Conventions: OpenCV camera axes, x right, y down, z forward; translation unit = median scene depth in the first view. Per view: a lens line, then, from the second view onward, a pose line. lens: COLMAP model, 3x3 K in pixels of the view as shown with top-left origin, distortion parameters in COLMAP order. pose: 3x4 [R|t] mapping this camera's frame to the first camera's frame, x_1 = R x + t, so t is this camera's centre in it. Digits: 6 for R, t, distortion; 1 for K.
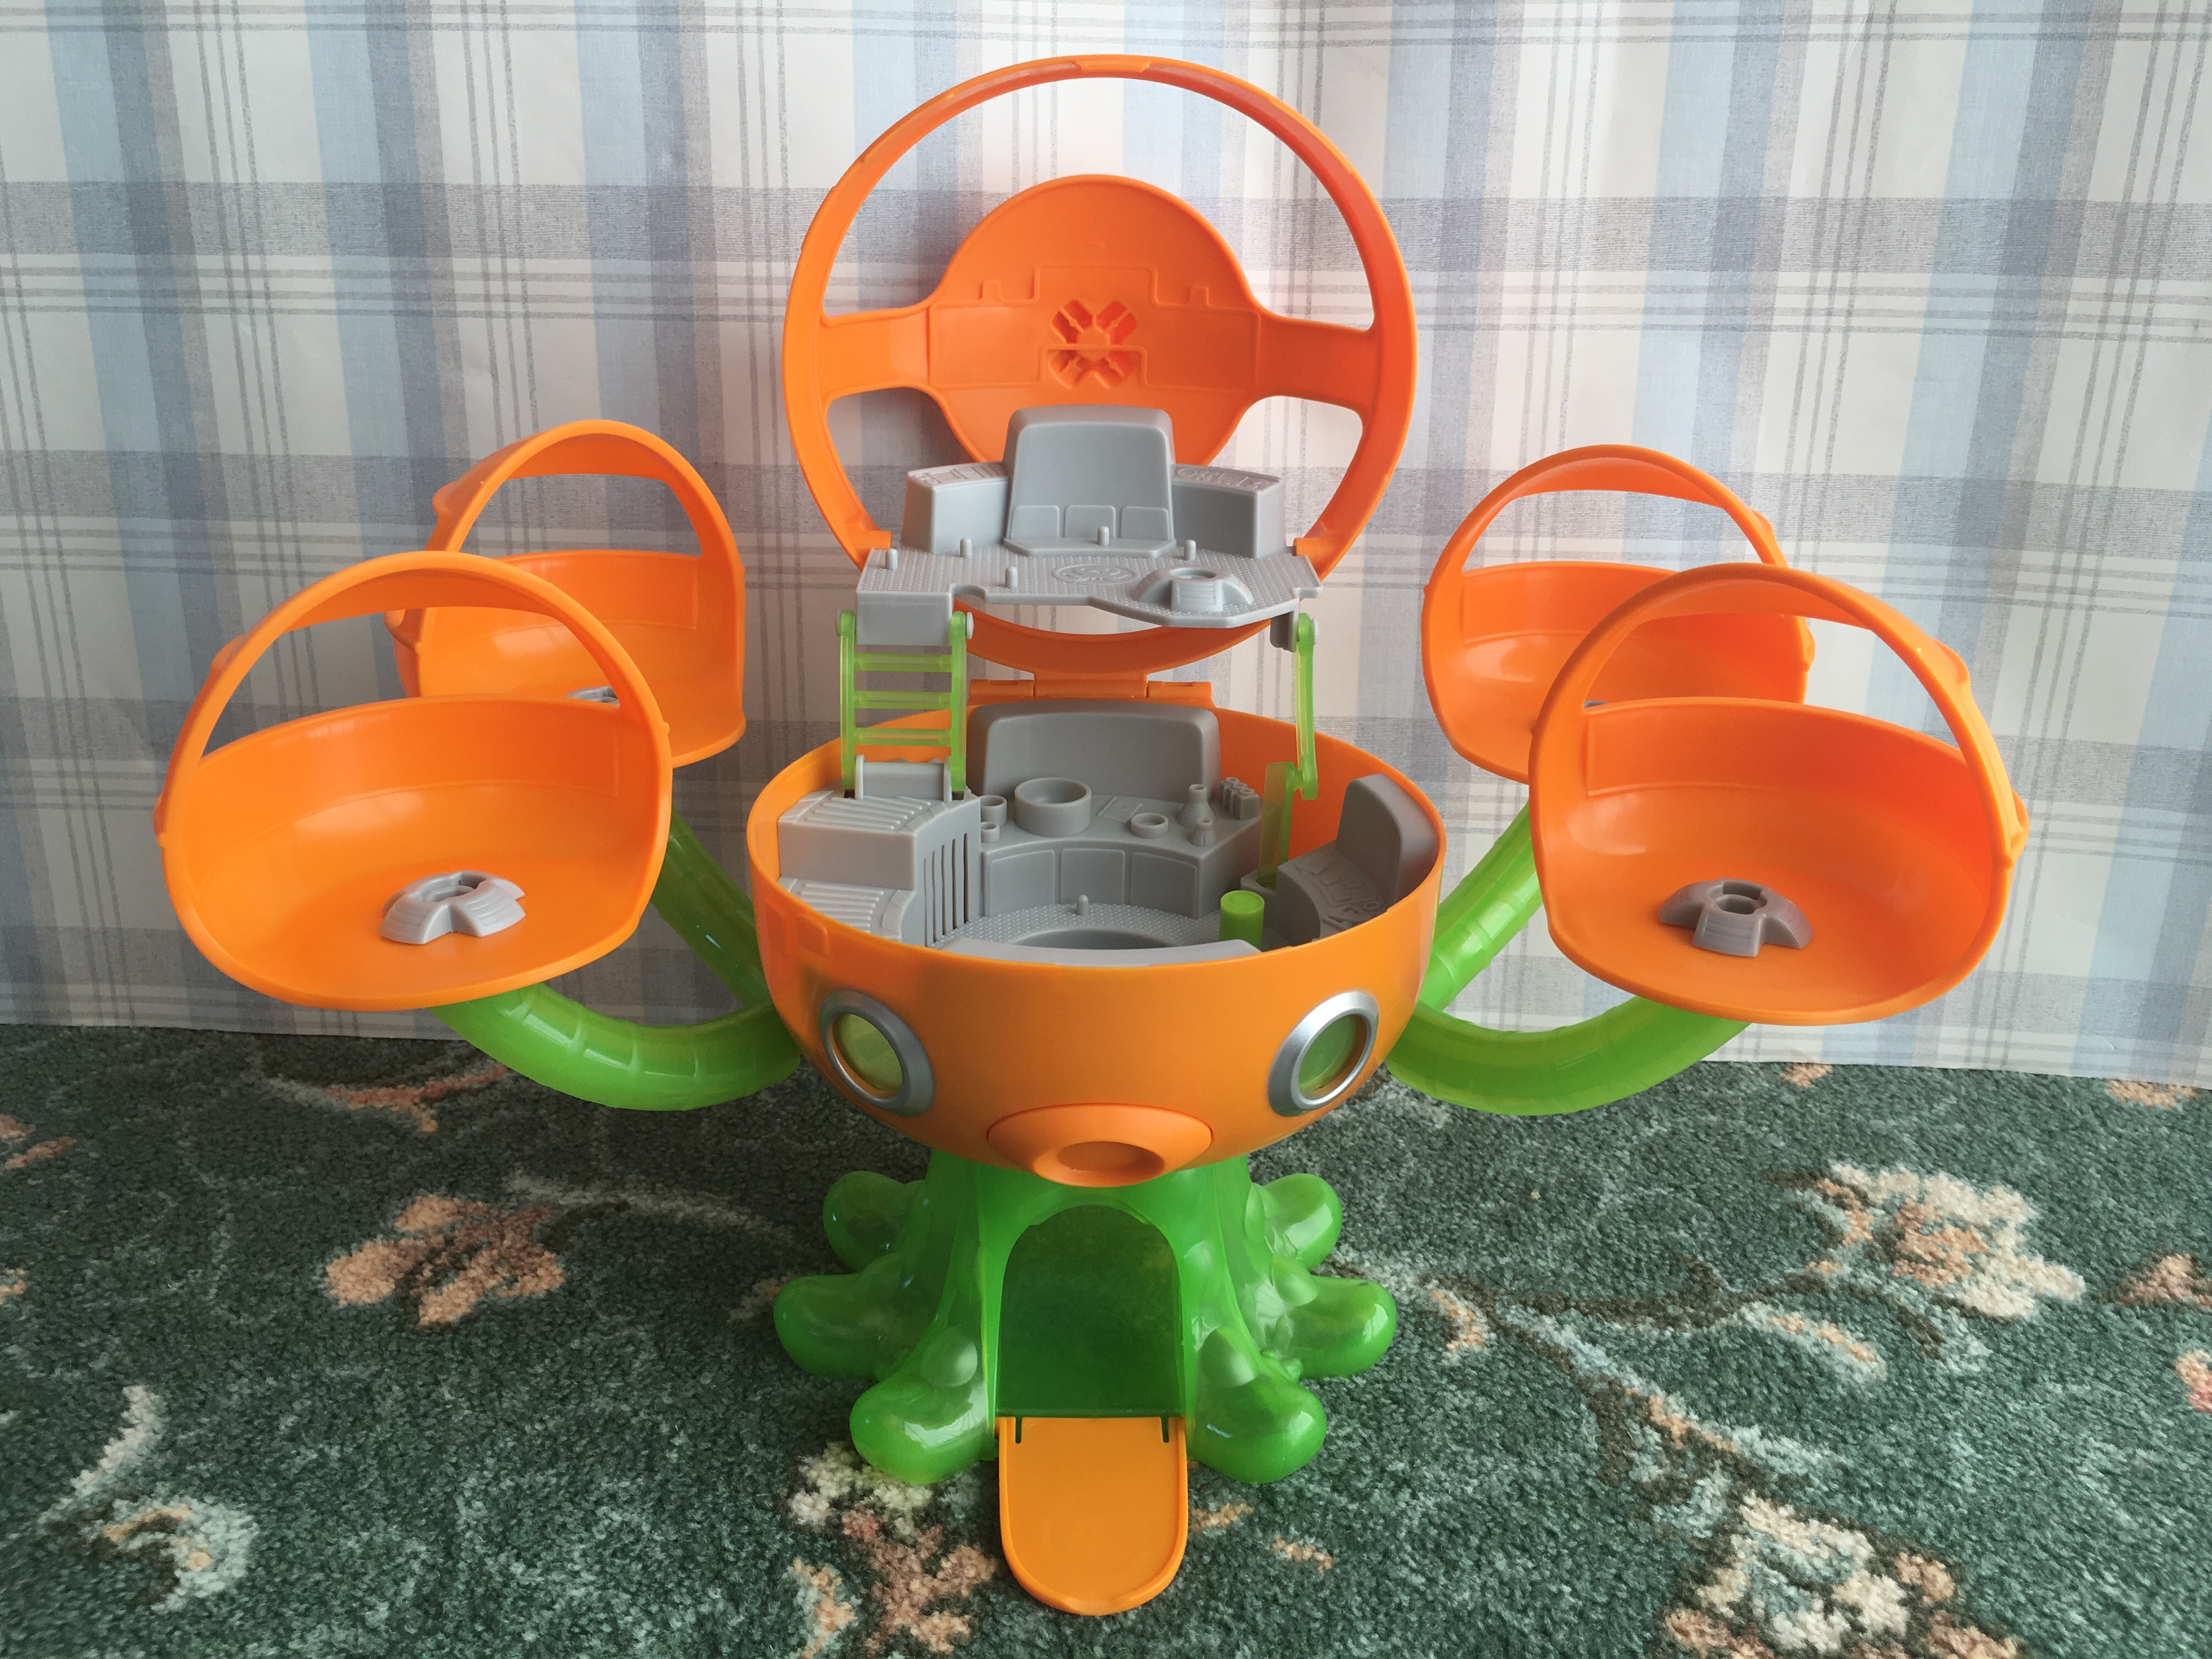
lens RADIAL K [[1941.8, 0, 1122.1], [0, 1941.8, 797.5], [0, 0, 1]] dist [0.055651, -0.106709]
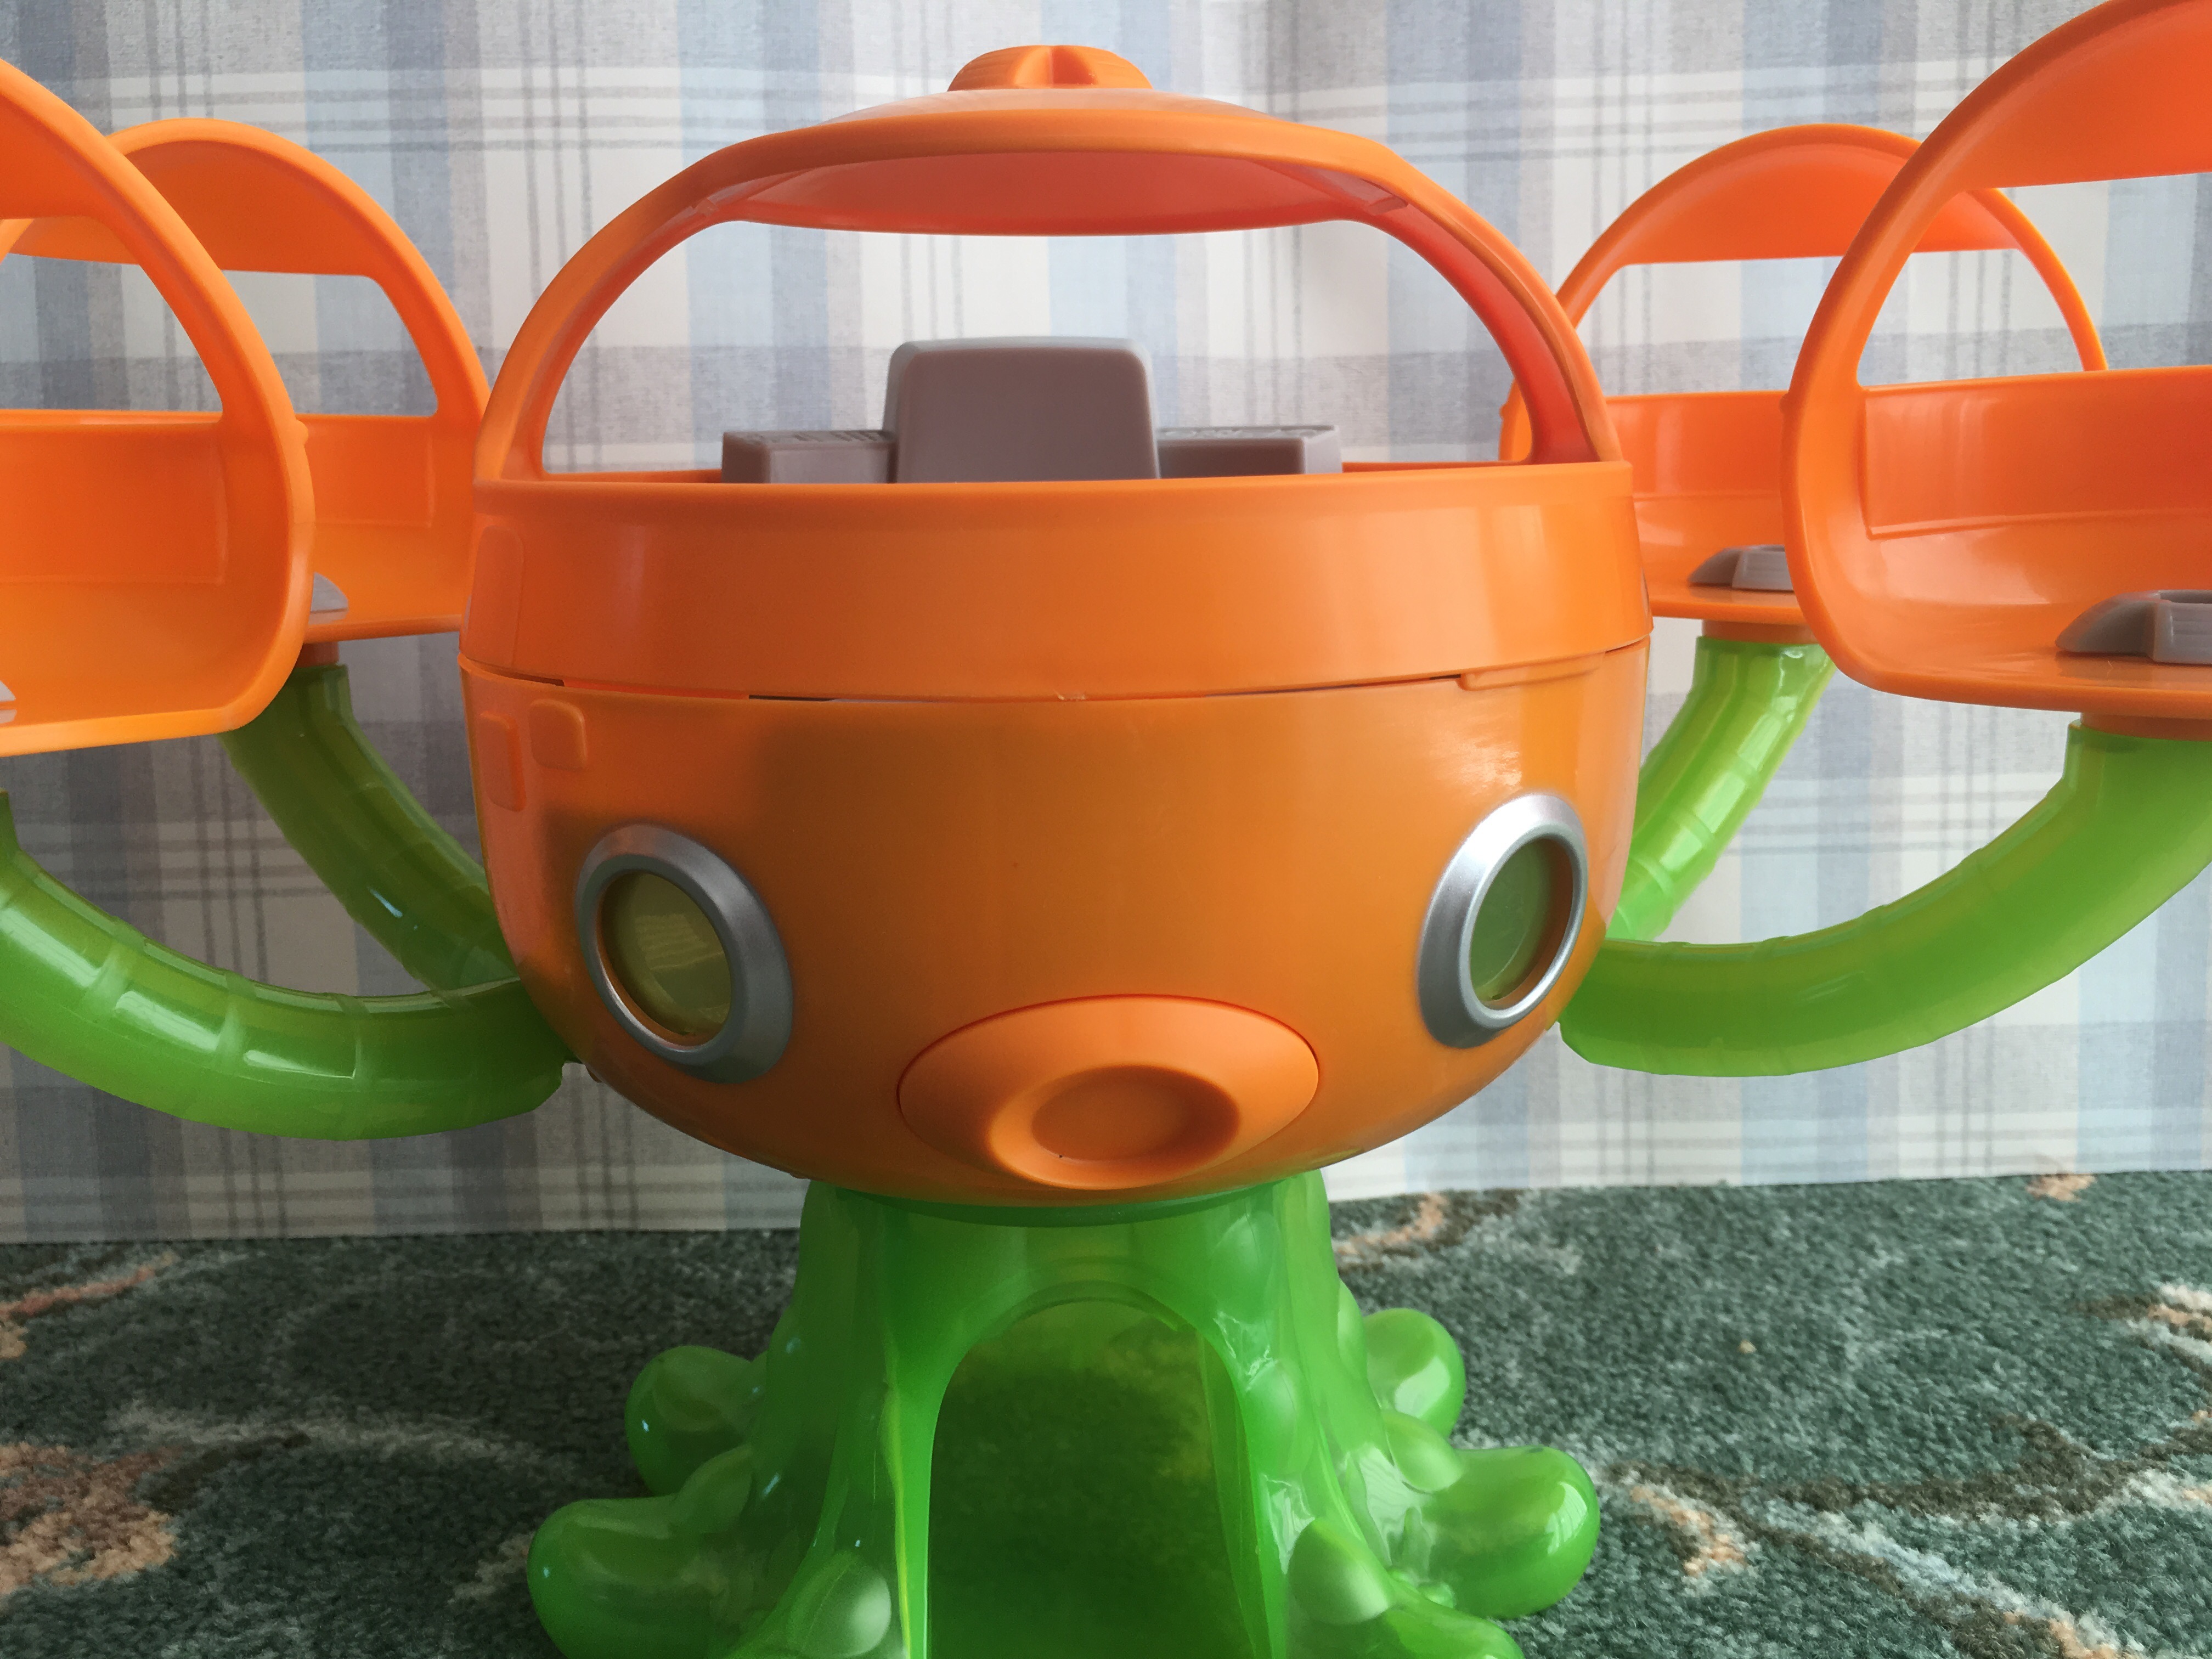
lens RADIAL K [[1941.8, 0, 1116.1], [0, 1941.8, 795.9], [0, 0, 1]] dist [0.055651, -0.106709]
pose [[0.997504, -0.039859, 0.058284, -0.030132], [0.051030, 0.977455, -0.204885, 0.164205], [-0.048803, 0.207348, 0.977049, 0.378456]]
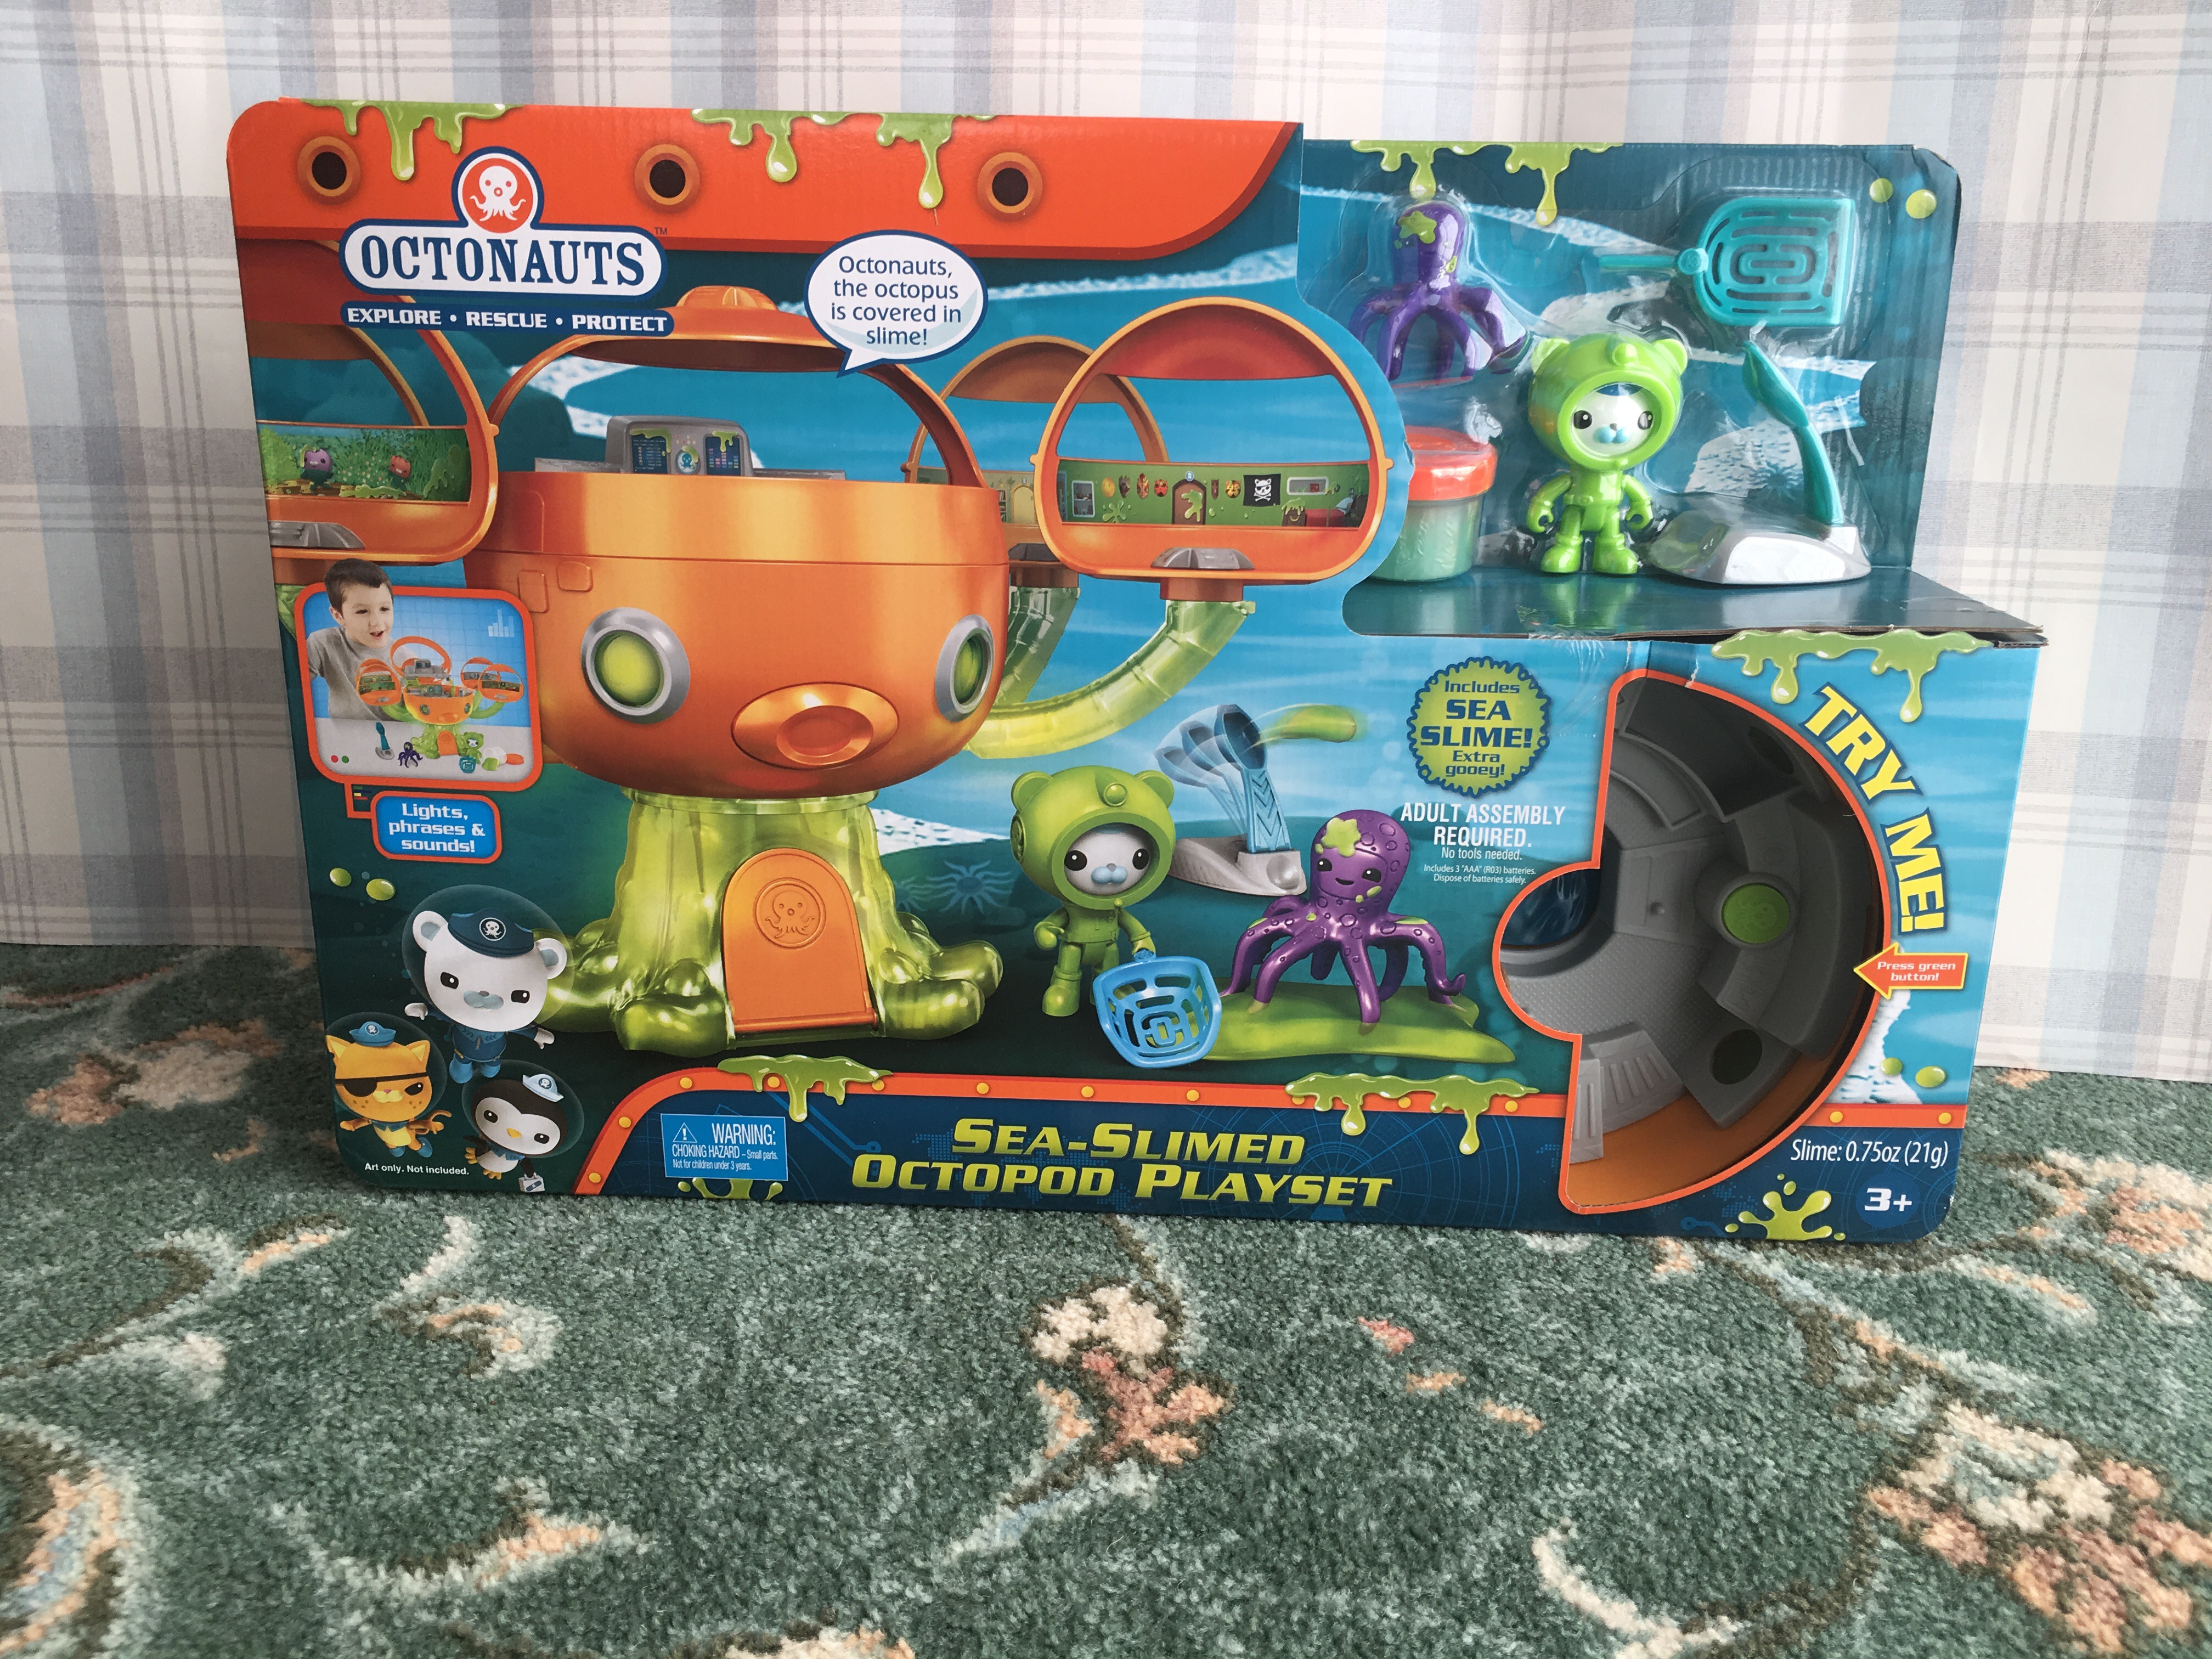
lens RADIAL K [[1941.8, 0, 1103.7], [0, 1941.8, 786.1], [0, 0, 1]] dist [0.055651, -0.106709]
pose [[0.992928, 0.037020, -0.112796, -0.017595], [-0.047512, 0.994643, -0.091801, 0.133695], [0.108794, 0.096511, 0.989368, -0.087373]]
